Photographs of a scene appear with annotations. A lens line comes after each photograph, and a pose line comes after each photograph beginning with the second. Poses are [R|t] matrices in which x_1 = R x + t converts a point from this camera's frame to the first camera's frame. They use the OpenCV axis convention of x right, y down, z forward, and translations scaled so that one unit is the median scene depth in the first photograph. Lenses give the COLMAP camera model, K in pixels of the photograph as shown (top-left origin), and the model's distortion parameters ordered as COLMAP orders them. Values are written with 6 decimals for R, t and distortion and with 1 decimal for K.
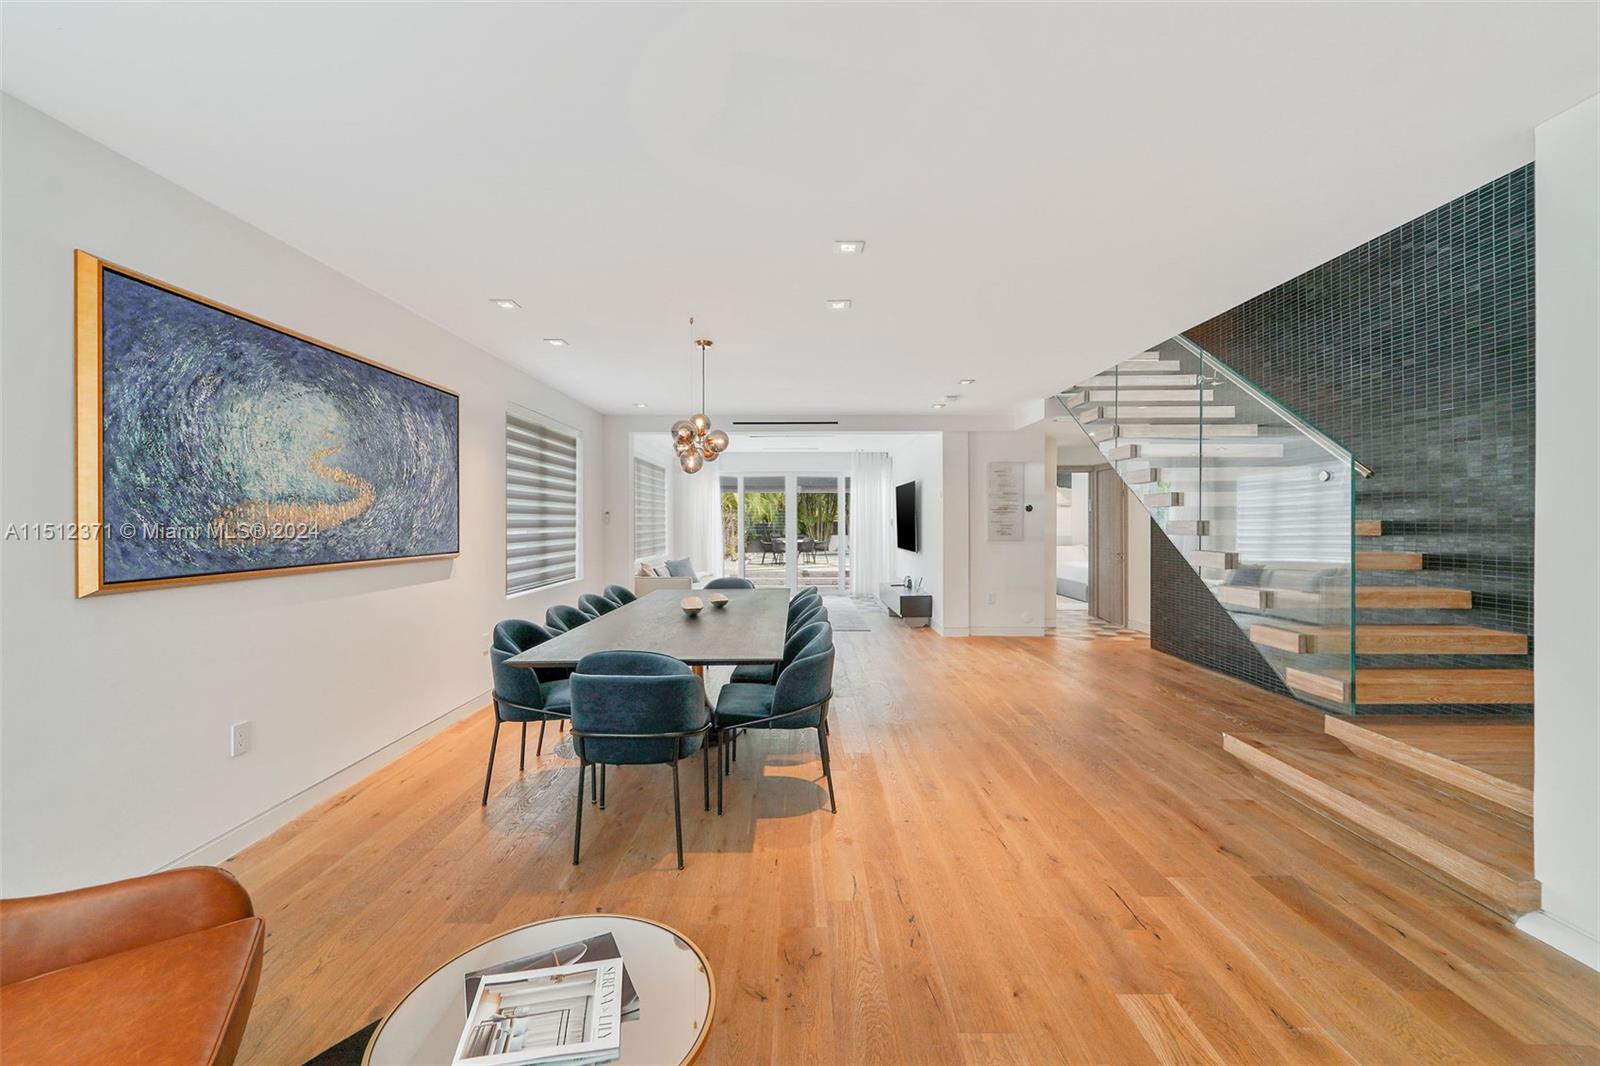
lens RADIAL K [[659.6, 0, 798.4], [0, 659.6, 528.3], [0, 0, 1]] dist [0.003991, 0.000503]
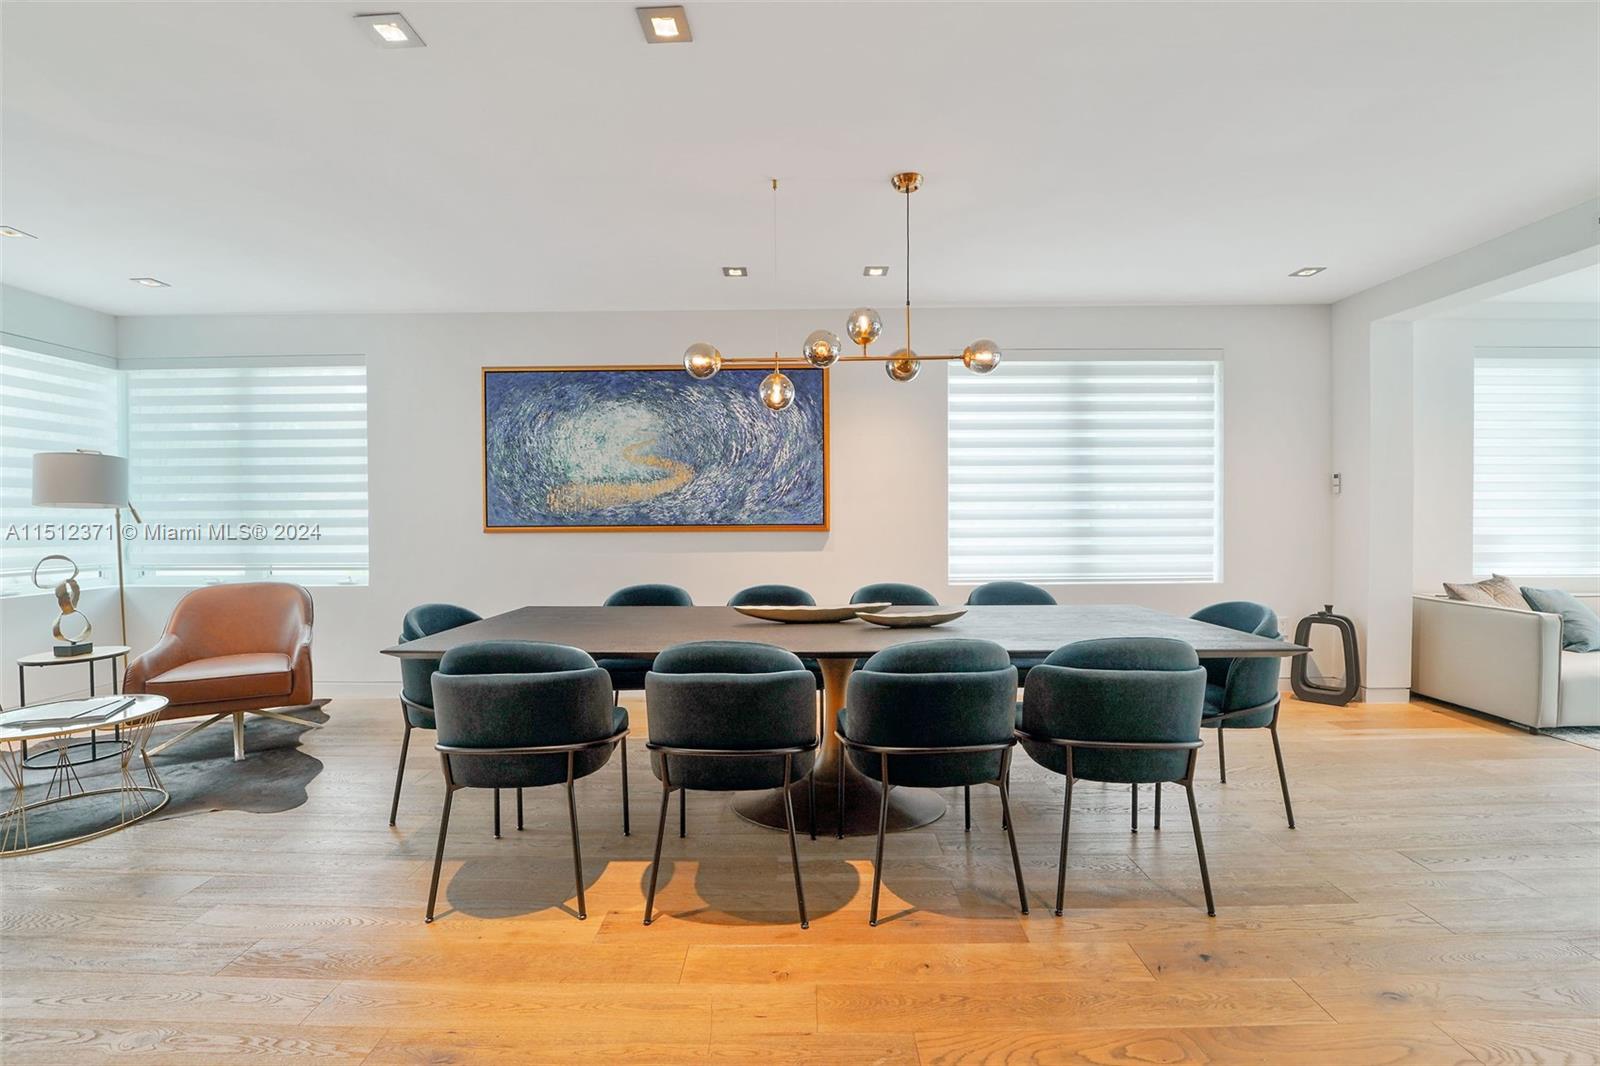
lens RADIAL K [[659.6, 0, 798.6], [0, 659.6, 532.8], [0, 0, 1]] dist [0.003991, 0.000503]
pose [[-0.010453, 0.015181, -0.999830, 0.659261], [-0.003231, 0.999879, 0.015215, 0.045642], [0.999940, 0.003390, -0.010403, 1.332672]]
